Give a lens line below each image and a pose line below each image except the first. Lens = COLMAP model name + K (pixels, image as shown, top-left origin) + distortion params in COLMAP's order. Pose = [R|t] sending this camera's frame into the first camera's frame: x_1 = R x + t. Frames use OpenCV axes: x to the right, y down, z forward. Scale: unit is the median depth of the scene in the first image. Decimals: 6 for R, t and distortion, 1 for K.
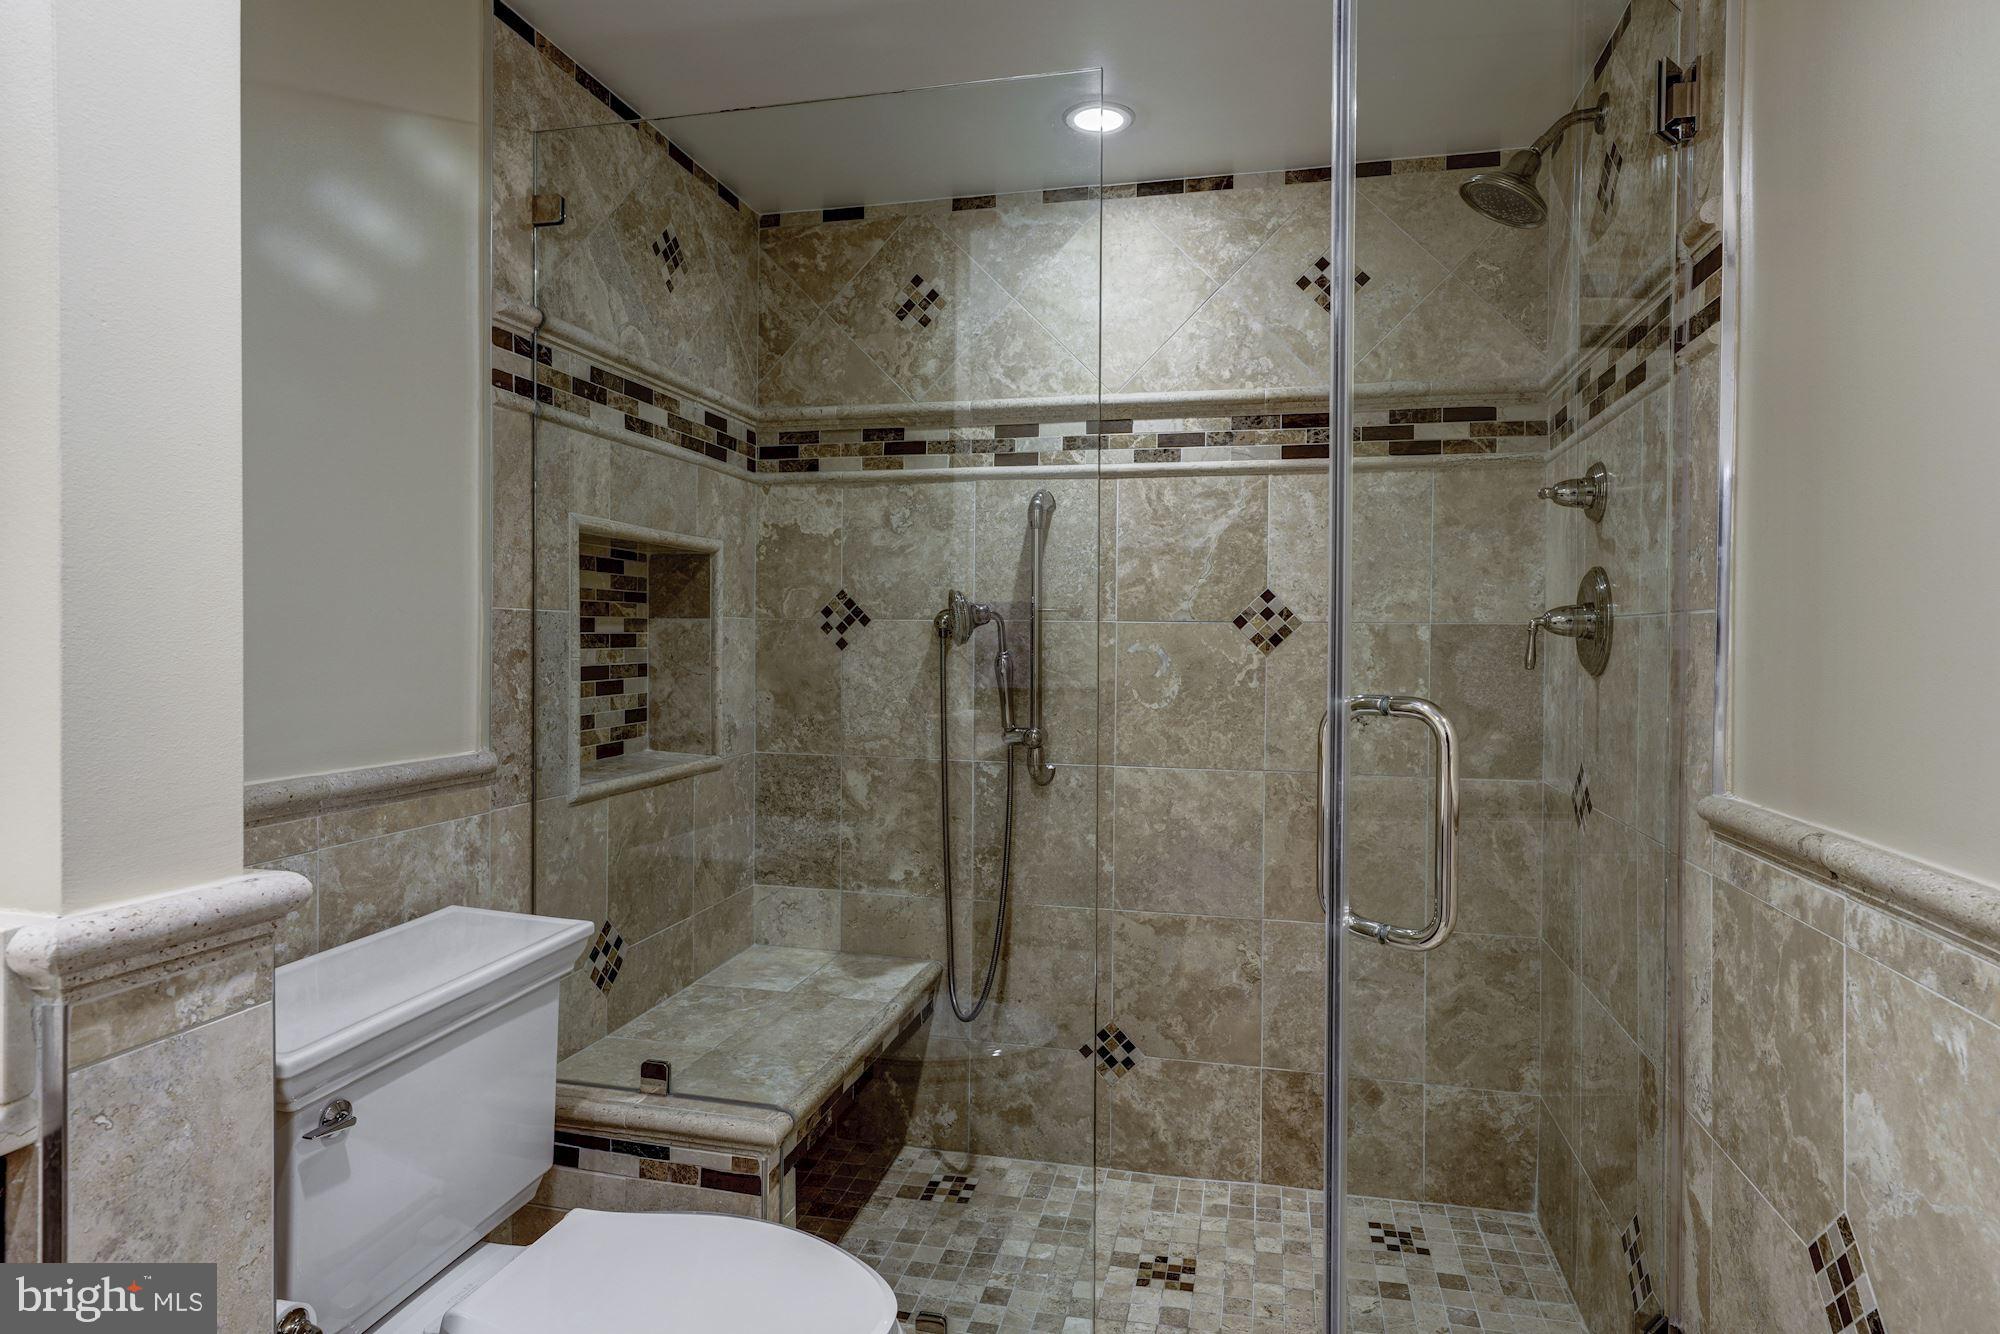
lens RADIAL K [[1107.5, 0, 986.3], [0, 1107.5, 655.2], [0, 0, 1]] dist [0.007449, 0.001498]
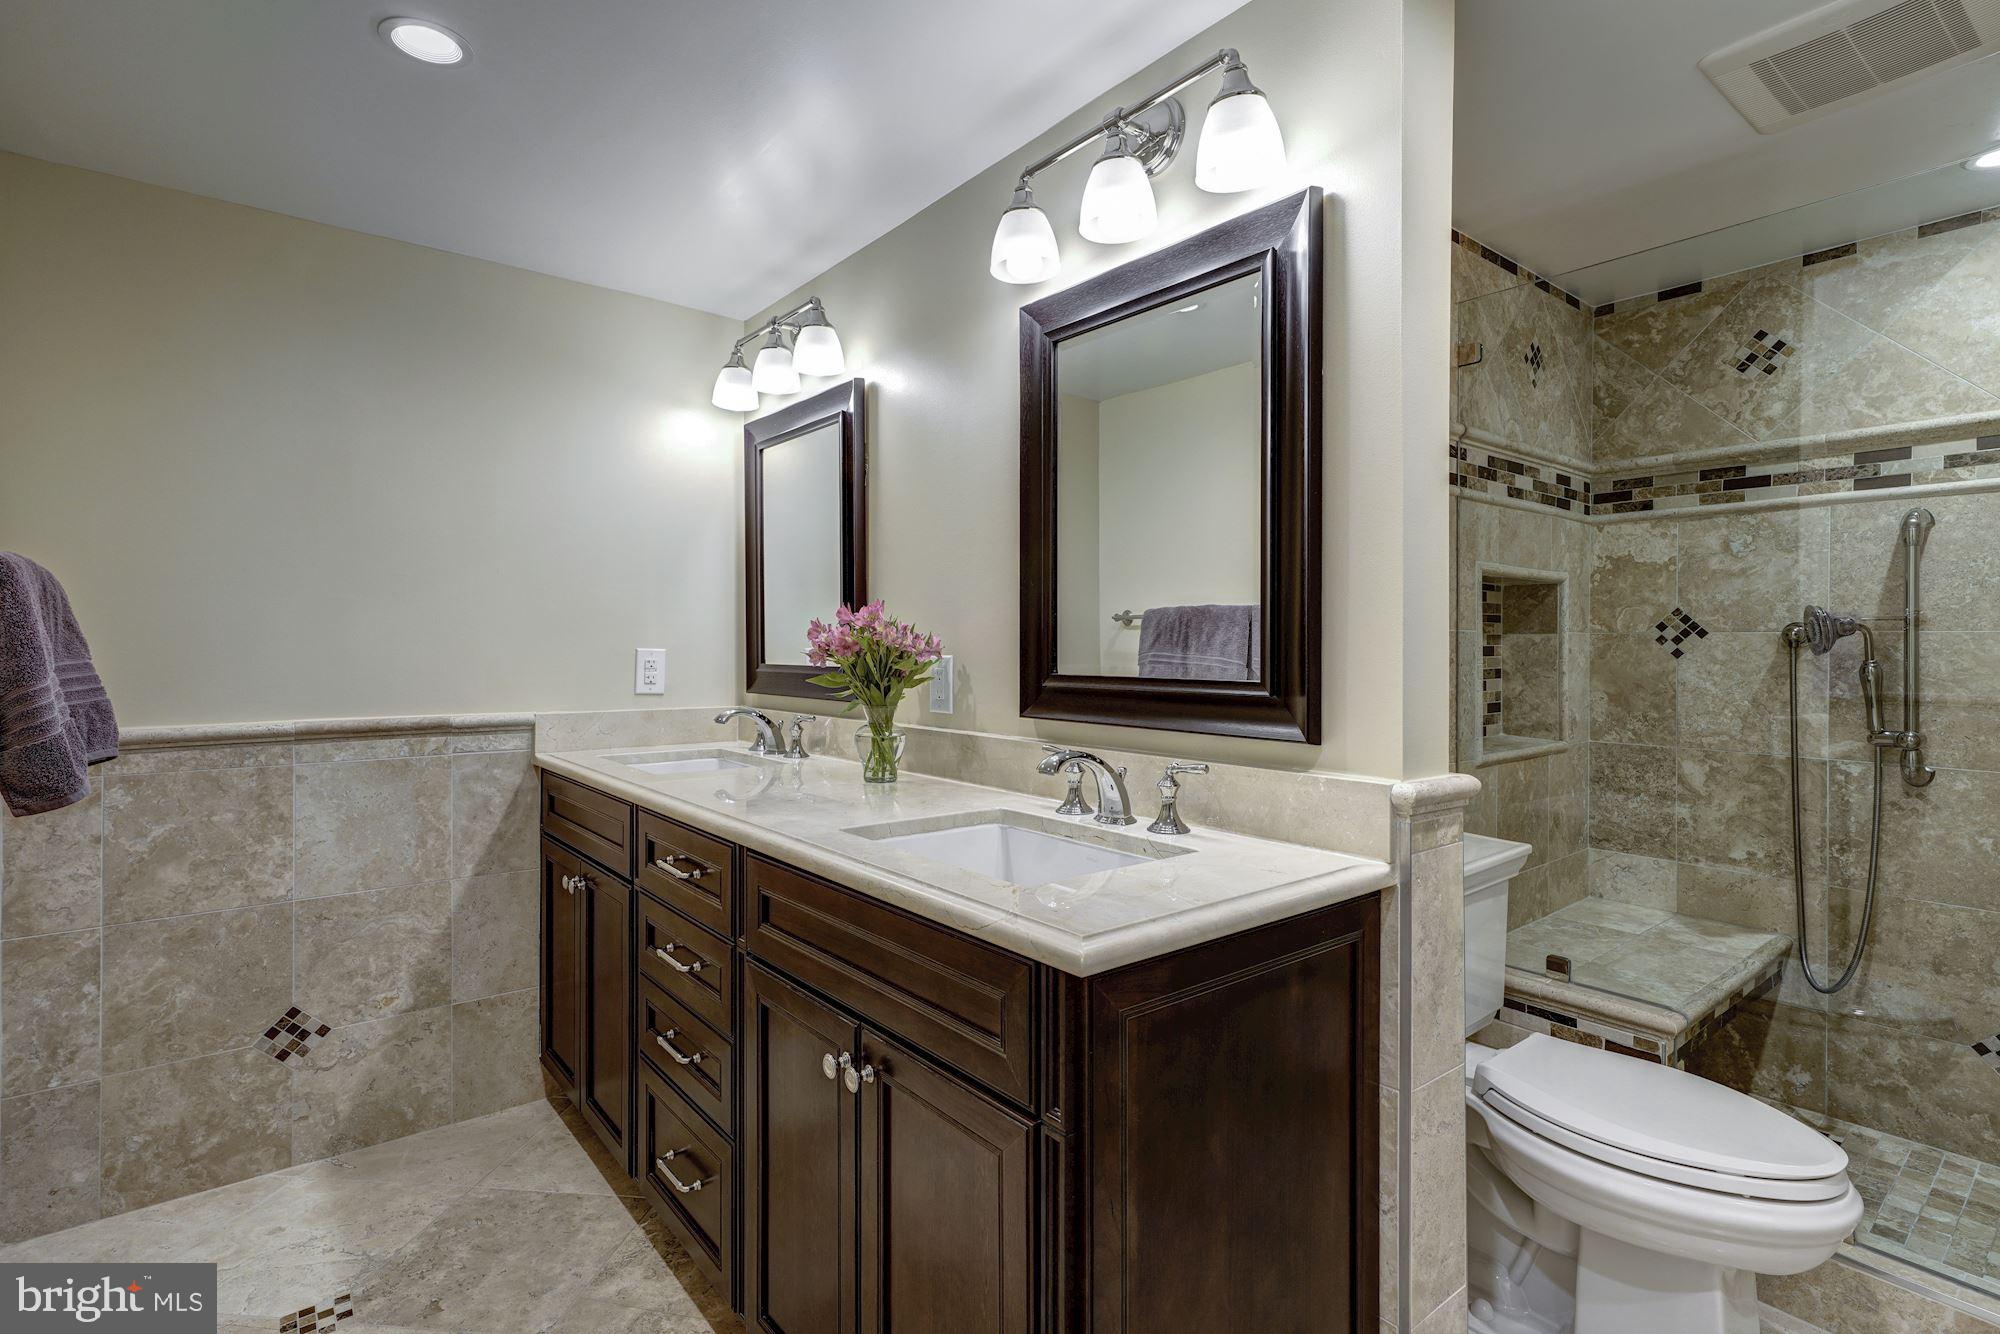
lens RADIAL K [[956.9, 0, 1000.4], [0, 956.9, 654.0], [0, 0, 1]] dist [0.003671, 0.006703]
pose [[0.801639, -0.001027, -0.597807, -0.104080], [-0.004765, 0.999956, -0.008107, 0.002414], [0.597789, 0.009348, 0.801599, -0.276762]]
